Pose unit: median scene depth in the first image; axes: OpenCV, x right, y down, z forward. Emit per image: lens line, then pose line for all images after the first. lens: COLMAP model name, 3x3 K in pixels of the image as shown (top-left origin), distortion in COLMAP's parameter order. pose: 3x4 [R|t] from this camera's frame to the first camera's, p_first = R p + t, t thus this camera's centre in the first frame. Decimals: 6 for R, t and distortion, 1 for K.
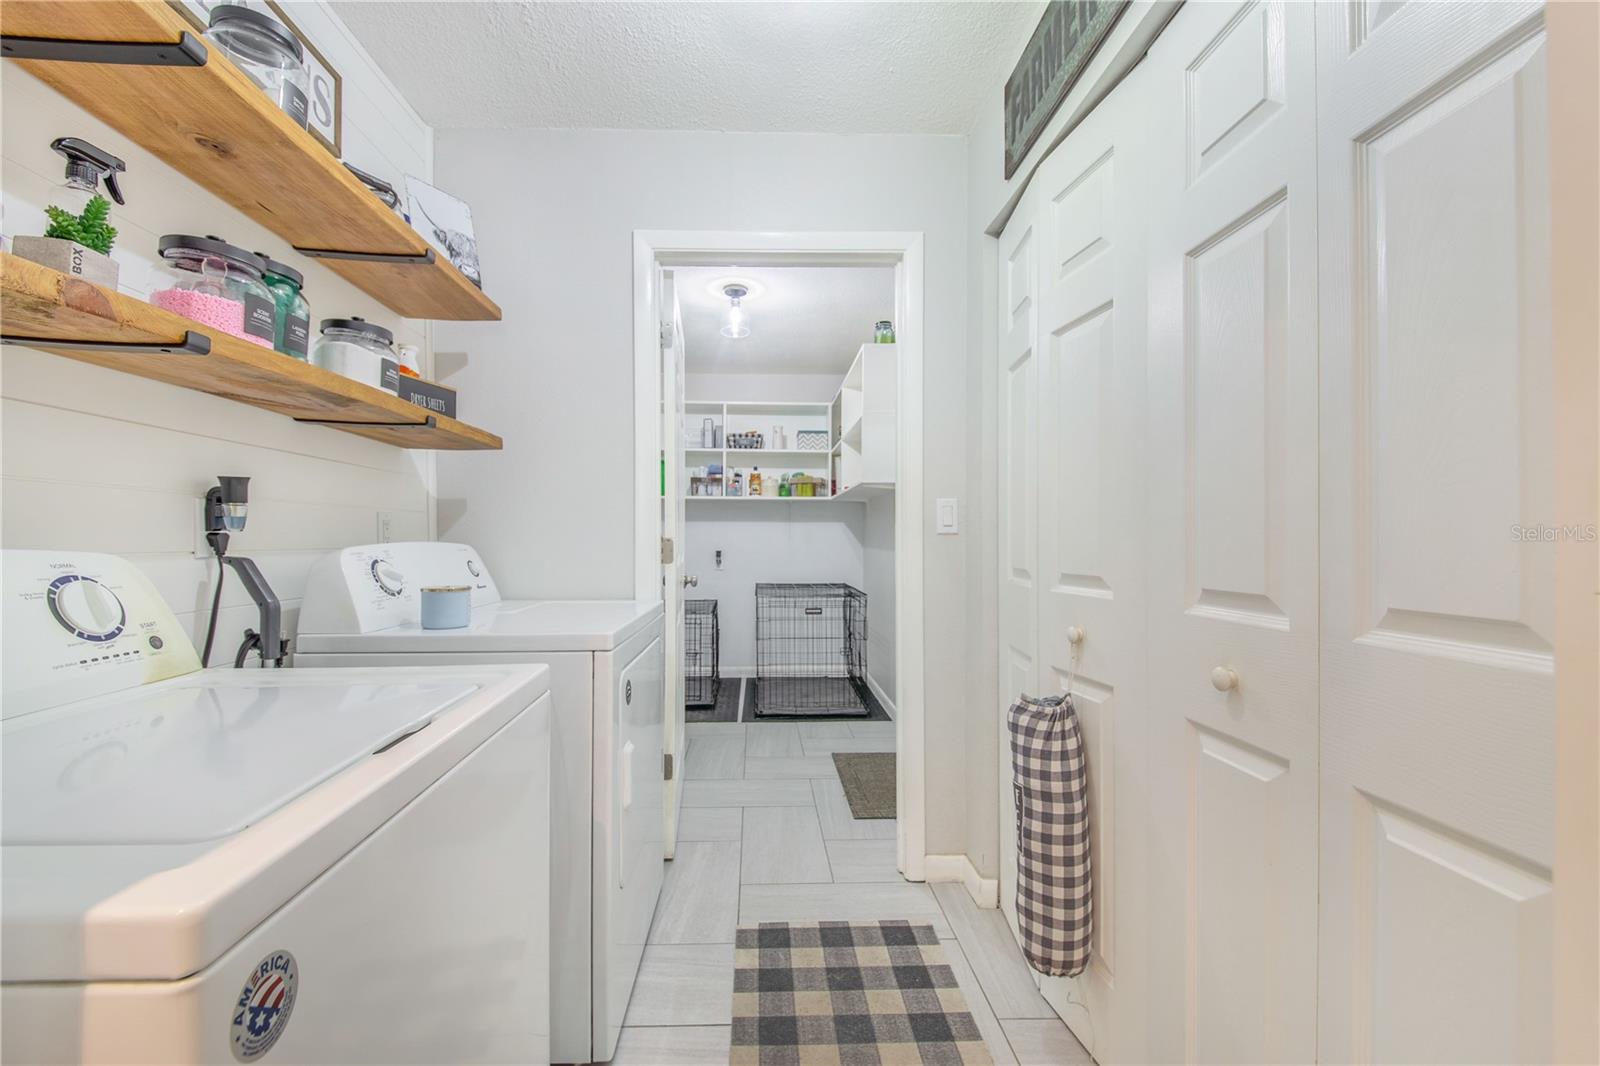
lens RADIAL K [[643.0, 0, 798.7], [0, 643.0, 536.9], [0, 0, 1]] dist [-0.007106, -0.006030]
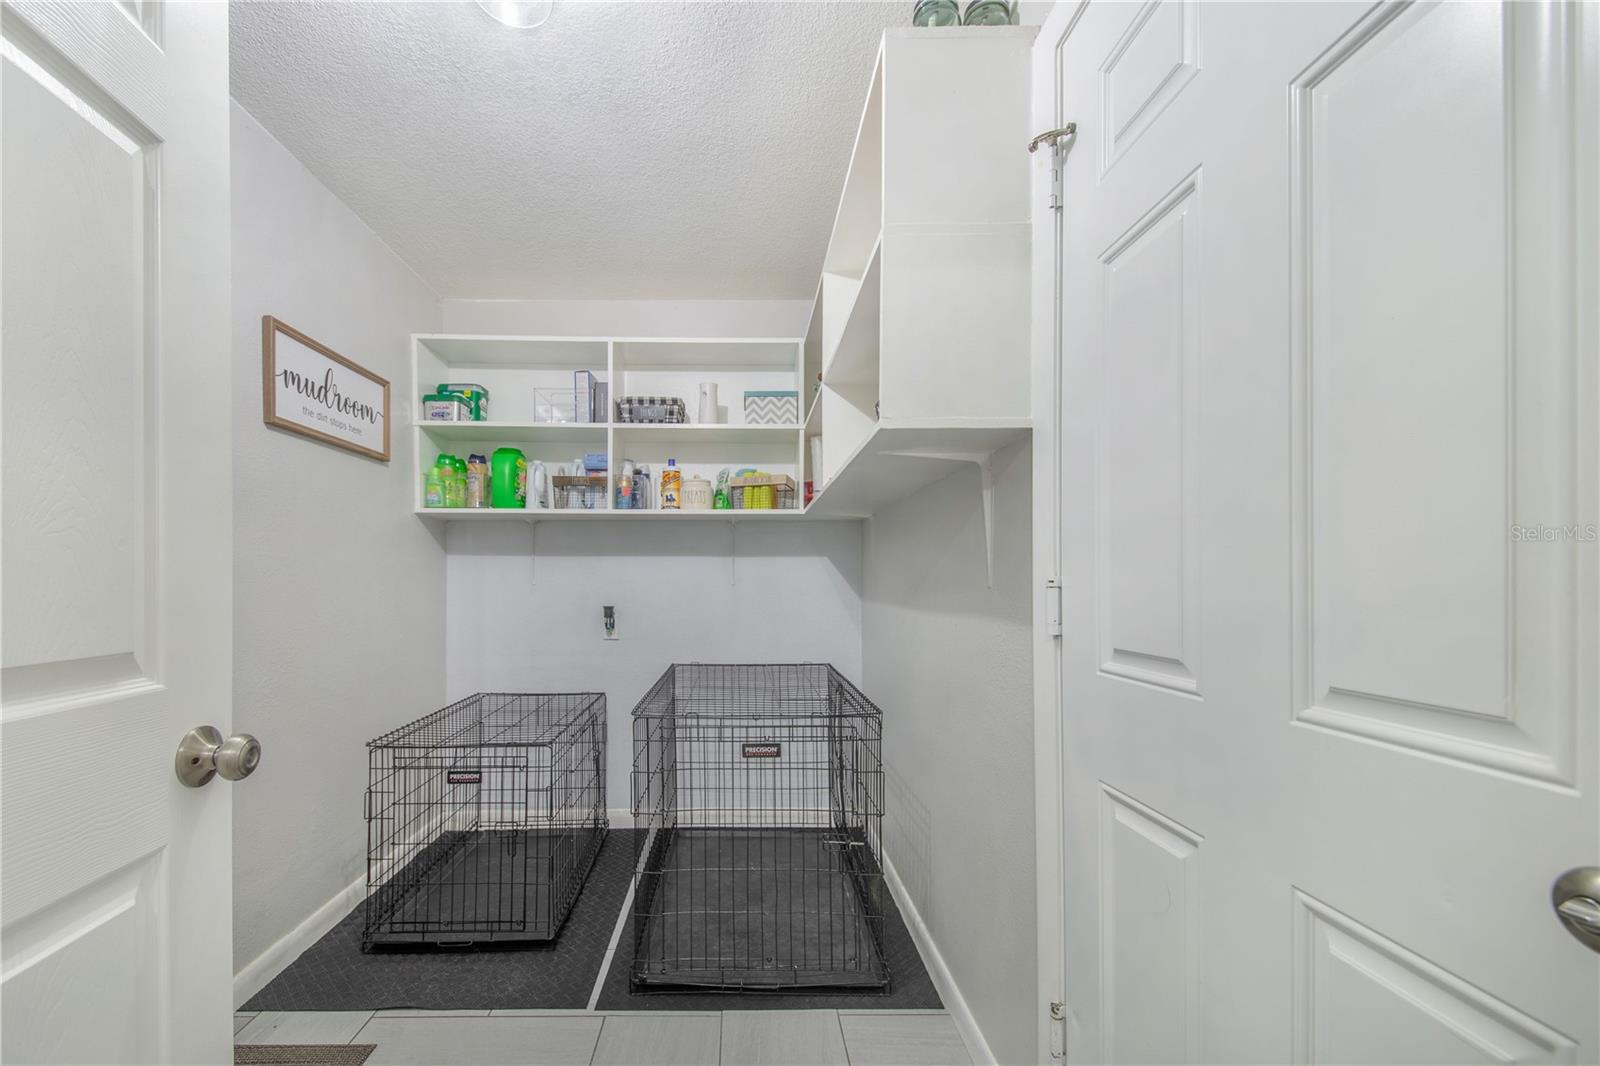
lens RADIAL K [[643.0, 0, 751.1], [0, 643.0, 588.7], [0, 0, 1]] dist [-0.007106, -0.006030]
pose [[0.998900, -0.004641, -0.046663, 0.030031], [0.005781, 0.999688, 0.024308, -0.007163], [0.046536, -0.024551, 0.998615, 0.438080]]
